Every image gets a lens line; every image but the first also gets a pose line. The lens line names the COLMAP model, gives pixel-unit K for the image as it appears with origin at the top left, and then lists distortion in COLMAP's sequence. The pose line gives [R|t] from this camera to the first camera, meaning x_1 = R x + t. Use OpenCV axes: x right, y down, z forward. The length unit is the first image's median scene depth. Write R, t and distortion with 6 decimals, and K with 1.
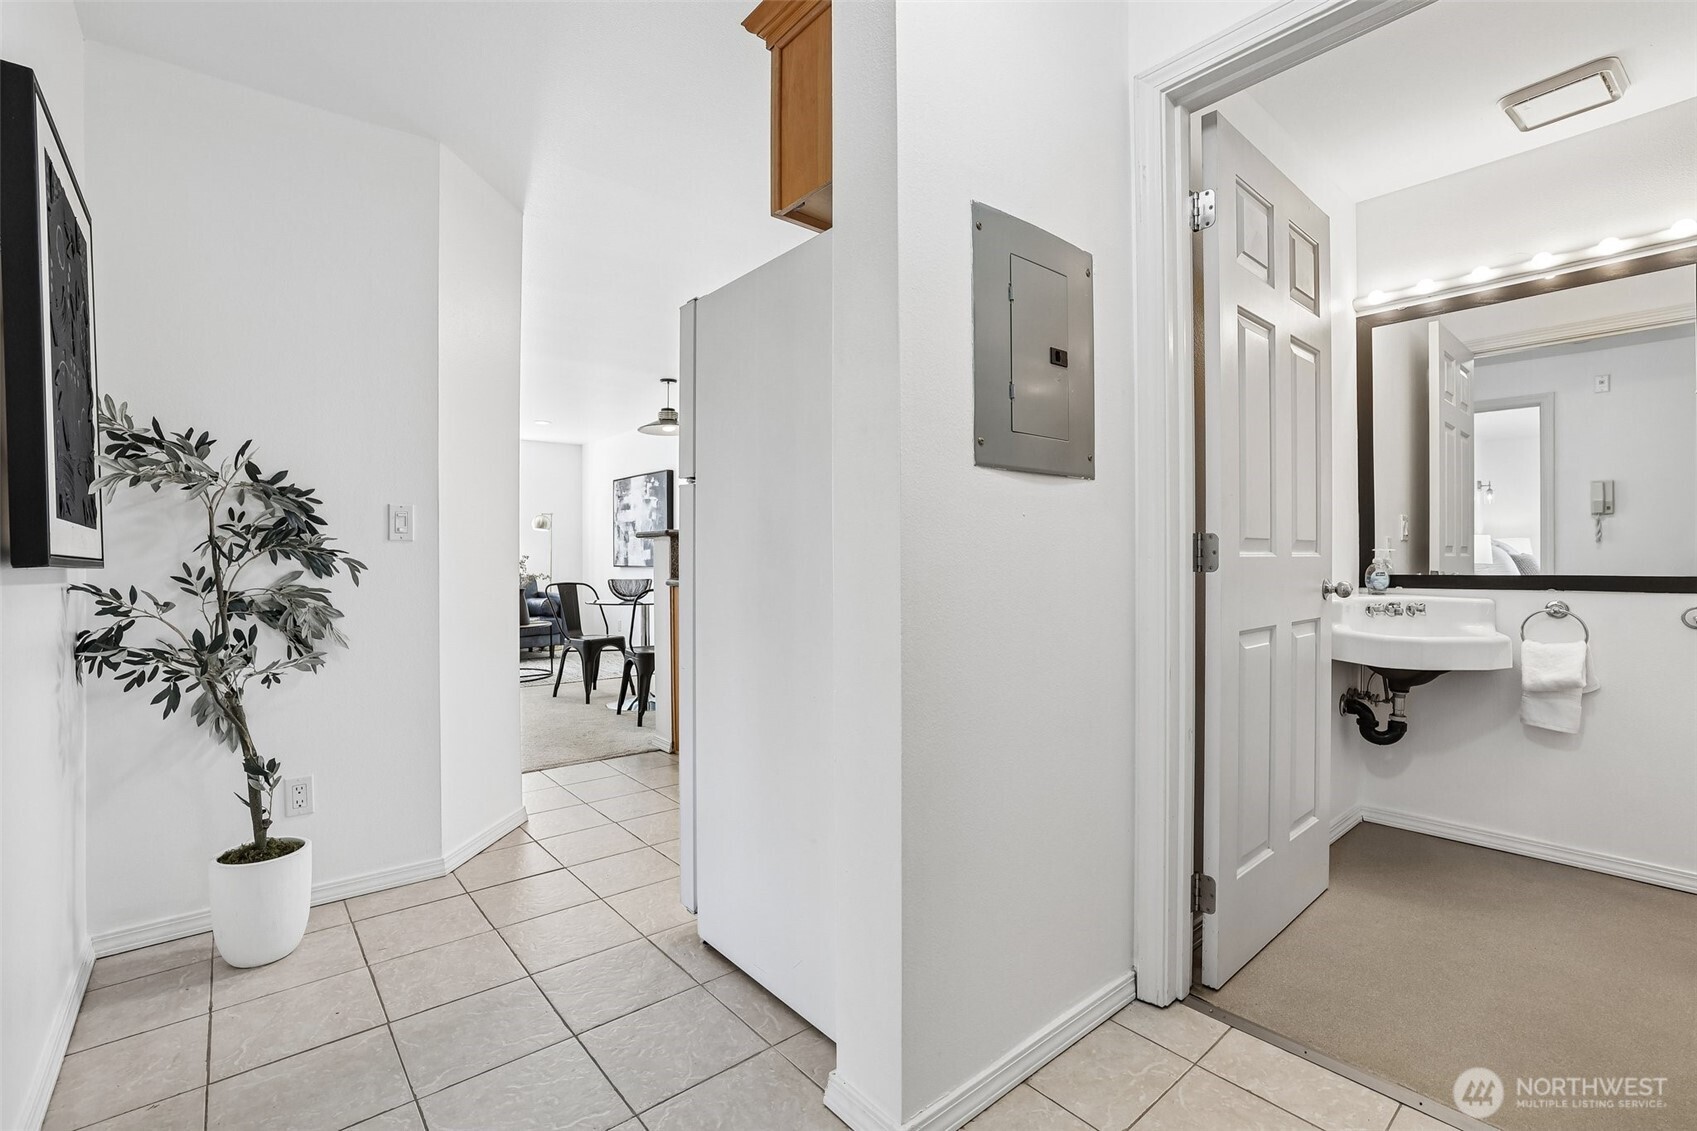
lens RADIAL K [[761.3, 0, 851.0], [0, 761.3, 560.5], [0, 0, 1]] dist [-0.035197, 0.013372]
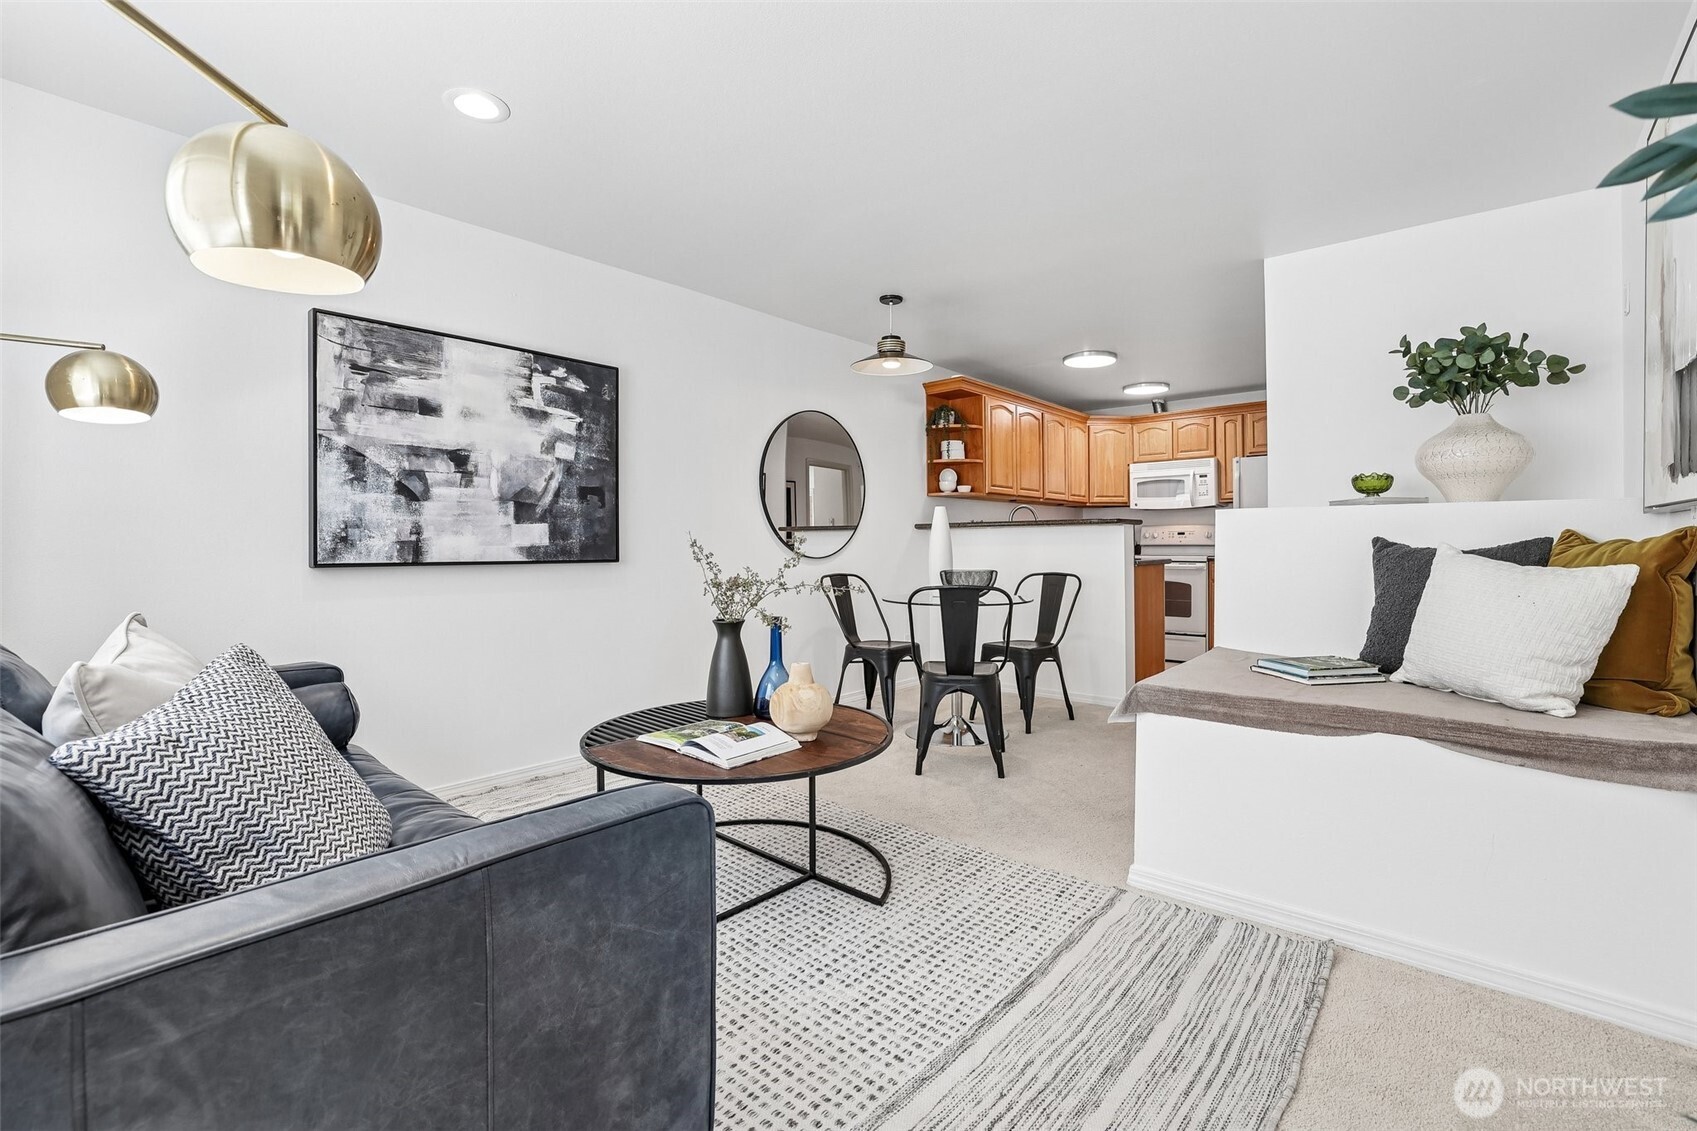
lens RADIAL K [[761.3, 0, 844.9], [0, 761.3, 560.6], [0, 0, 1]] dist [-0.035197, 0.013372]
pose [[-0.156969, -0.011695, 0.987534, -2.673342], [0.009360, 0.999867, 0.013329, 0.010827], [-0.987559, 0.011336, -0.156839, 3.260869]]
